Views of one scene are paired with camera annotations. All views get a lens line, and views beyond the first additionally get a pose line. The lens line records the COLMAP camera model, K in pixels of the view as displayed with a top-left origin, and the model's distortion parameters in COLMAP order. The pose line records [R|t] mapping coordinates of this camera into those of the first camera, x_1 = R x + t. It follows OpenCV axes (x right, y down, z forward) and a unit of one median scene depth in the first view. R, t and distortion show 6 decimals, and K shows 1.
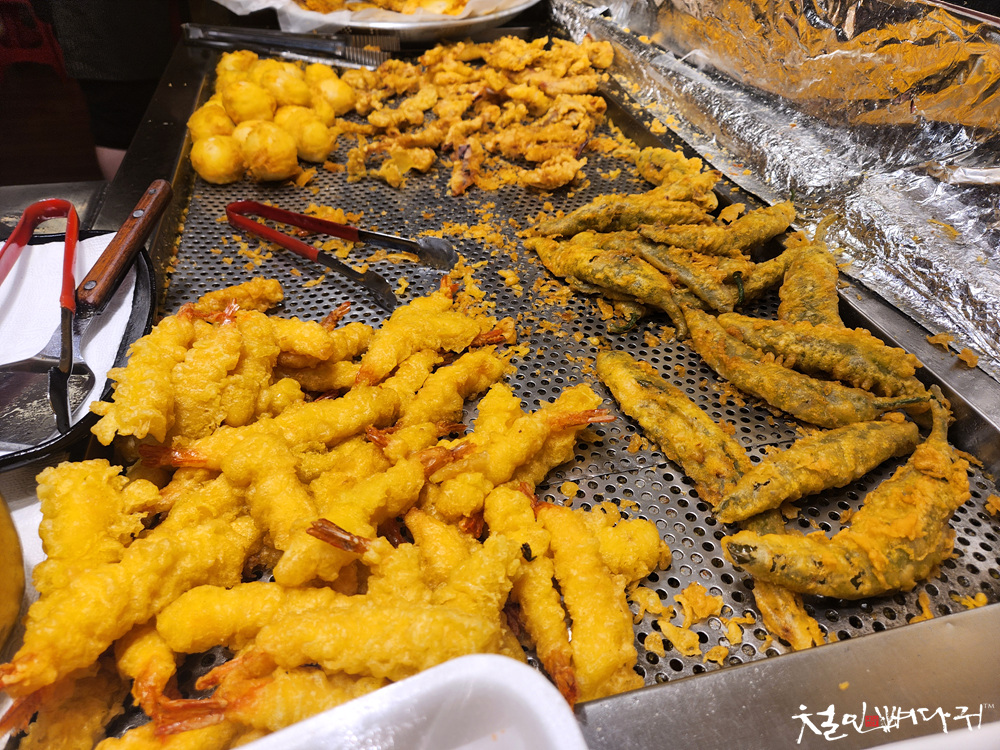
lens RADIAL K [[683.7, 0, 501.0], [0, 683.7, 366.6], [0, 0, 1]] dist [0.069854, -0.057449]
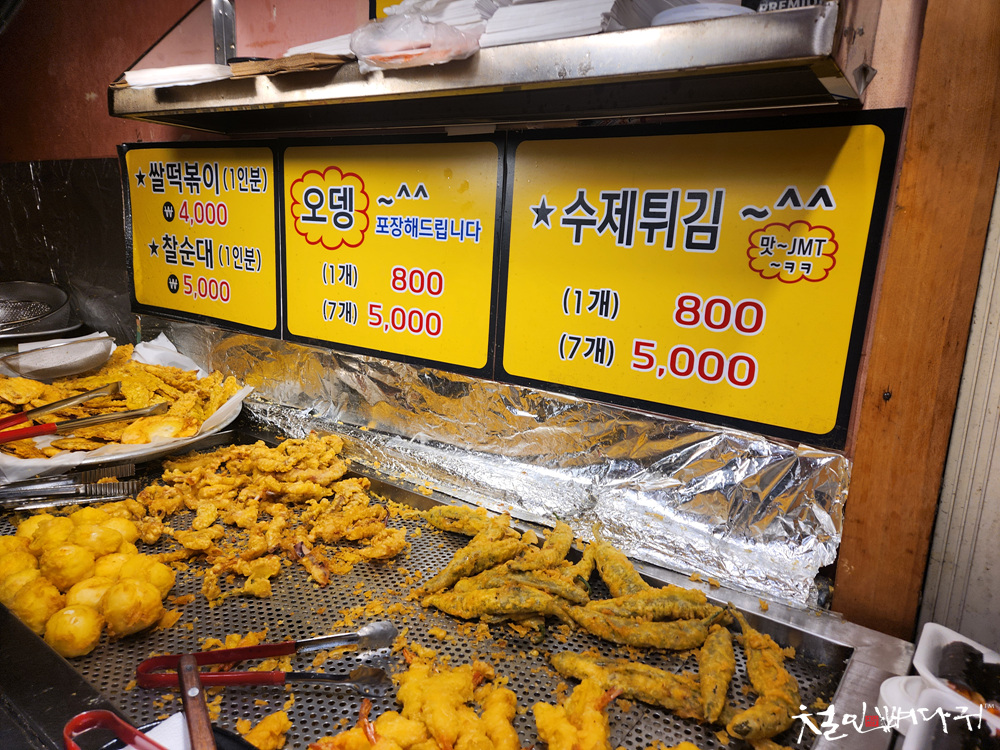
lens RADIAL K [[683.7, 0, 505.5], [0, 683.7, 375.1], [0, 0, 1]] dist [0.069854, -0.057449]
pose [[0.776921, -0.124531, 0.617160, -0.705229], [0.375115, 0.878823, -0.294889, -0.142462], [-0.505651, 0.460611, 0.729489, -0.249950]]
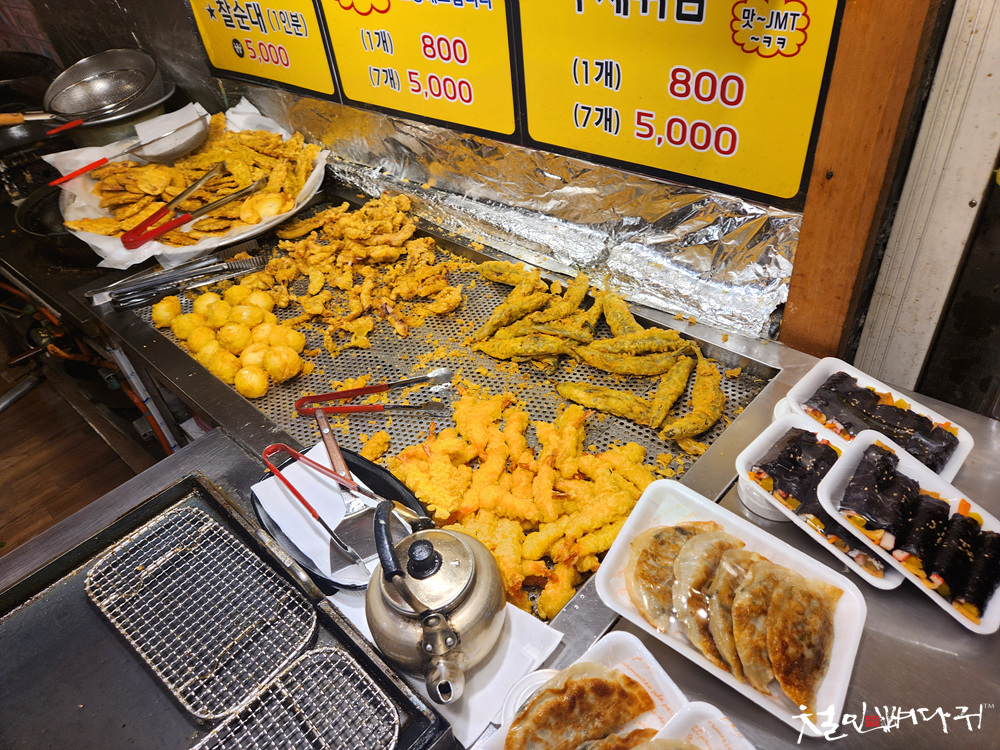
lens RADIAL K [[683.7, 0, 498.4], [0, 683.7, 373.8], [0, 0, 1]] dist [0.069854, -0.057449]
pose [[0.837881, -0.436906, 0.327212, -0.627427], [0.437195, 0.896068, 0.076954, -0.277981], [-0.326826, 0.078577, 0.941812, -0.836827]]
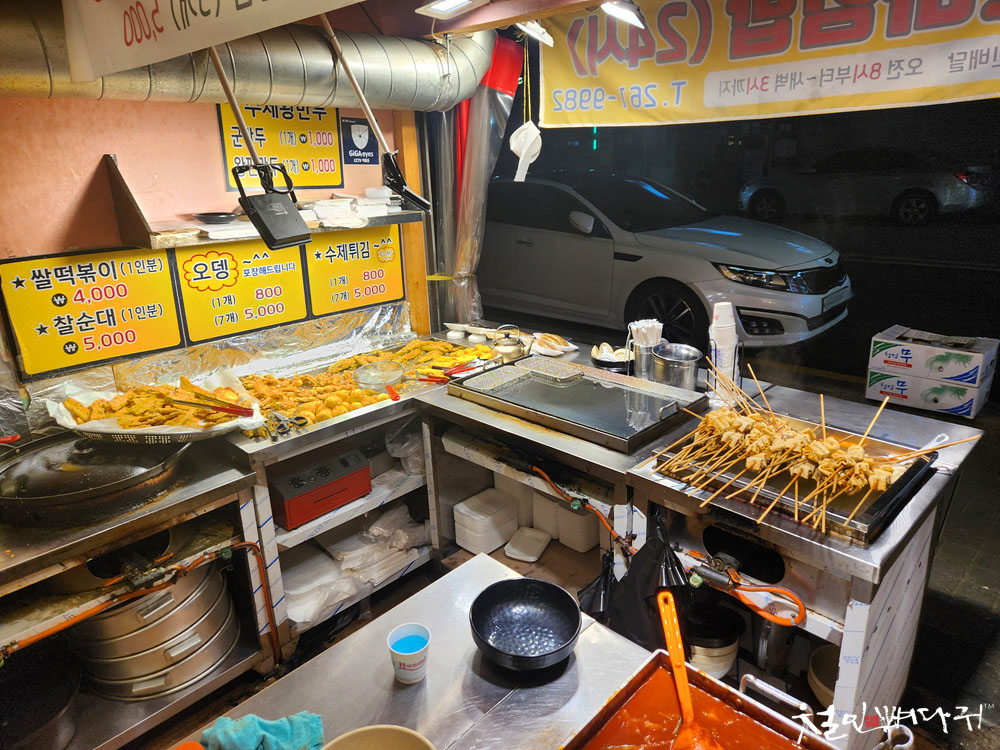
lens RADIAL K [[683.7, 0, 501.3], [0, 683.7, 373.1], [0, 0, 1]] dist [0.069854, -0.057449]
pose [[-0.522890, -0.288780, 0.801993, -4.832660], [0.533378, 0.623059, 0.572106, -2.859327], [-0.664901, 0.726914, -0.171763, 1.555685]]
